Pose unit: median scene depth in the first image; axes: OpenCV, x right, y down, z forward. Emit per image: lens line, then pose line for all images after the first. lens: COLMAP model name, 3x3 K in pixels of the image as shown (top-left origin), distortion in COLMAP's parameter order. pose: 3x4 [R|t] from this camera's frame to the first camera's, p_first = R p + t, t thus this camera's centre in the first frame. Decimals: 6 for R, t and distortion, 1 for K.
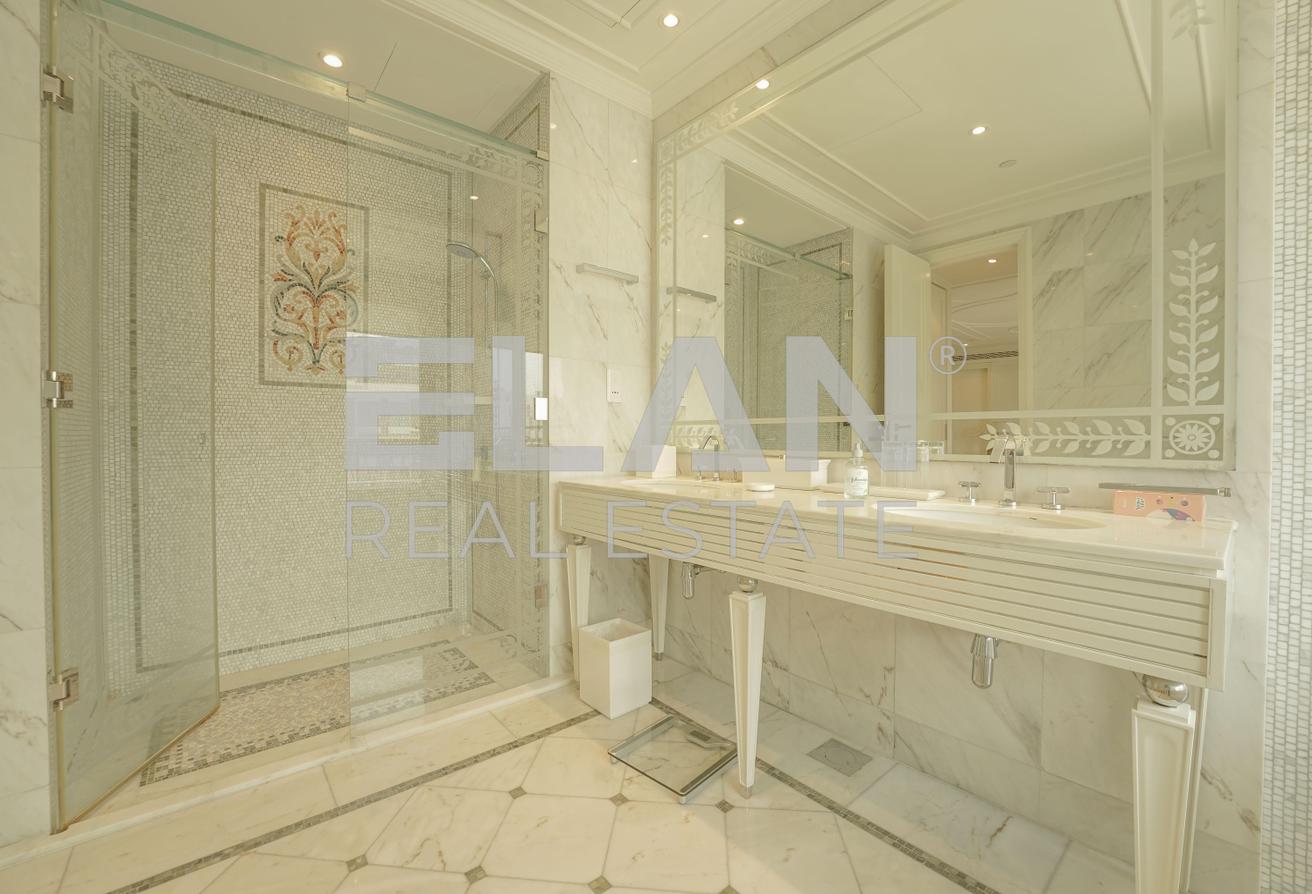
lens RADIAL K [[535.5, 0, 652.3], [0, 535.5, 432.4], [0, 0, 1]] dist [-0.028706, 0.002938]
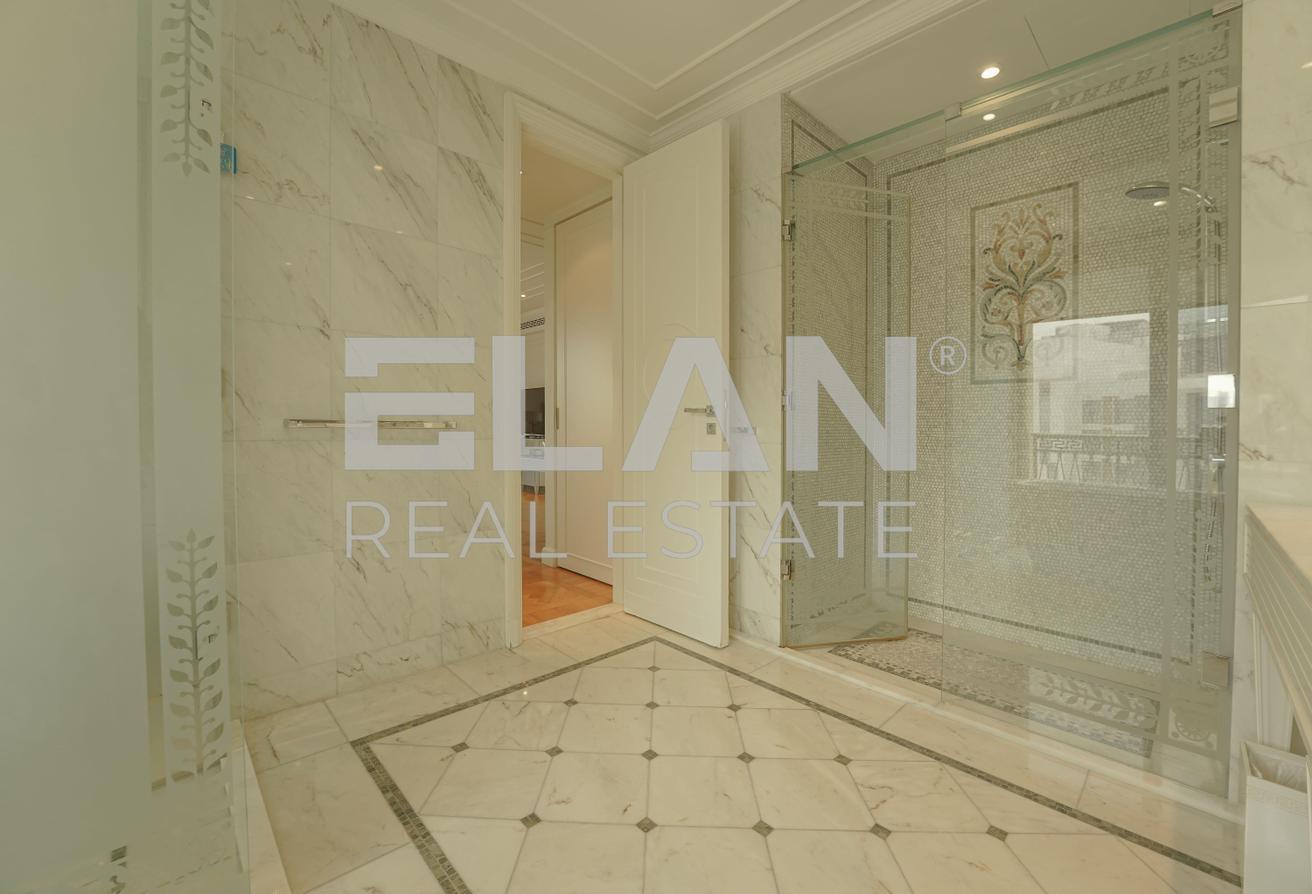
lens RADIAL K [[535.5, 0, 652.9], [0, 535.5, 433.3], [0, 0, 1]] dist [-0.028706, 0.002938]
pose [[0.067862, 0.014828, -0.997585, 0.357326], [-0.007952, 0.999866, 0.014321, 0.004483], [0.997663, 0.006961, 0.067971, 0.229663]]
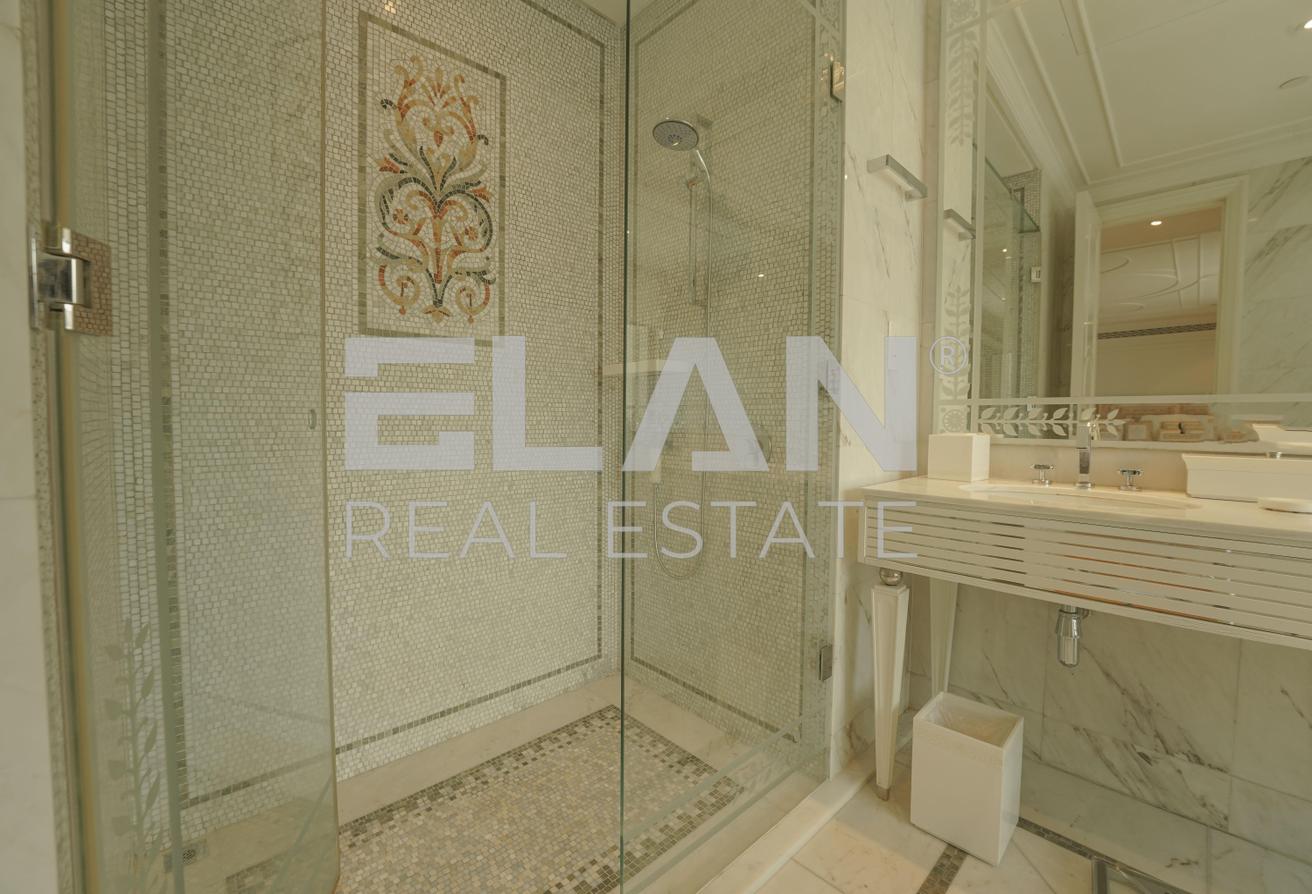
lens RADIAL K [[535.5, 0, 656.2], [0, 535.5, 432.2], [0, 0, 1]] dist [-0.028706, 0.002938]
pose [[0.998190, 0.007149, 0.059706, -0.423814], [-0.009002, 0.999484, 0.030833, 0.004331], [-0.059455, -0.031315, 0.997740, 0.339363]]
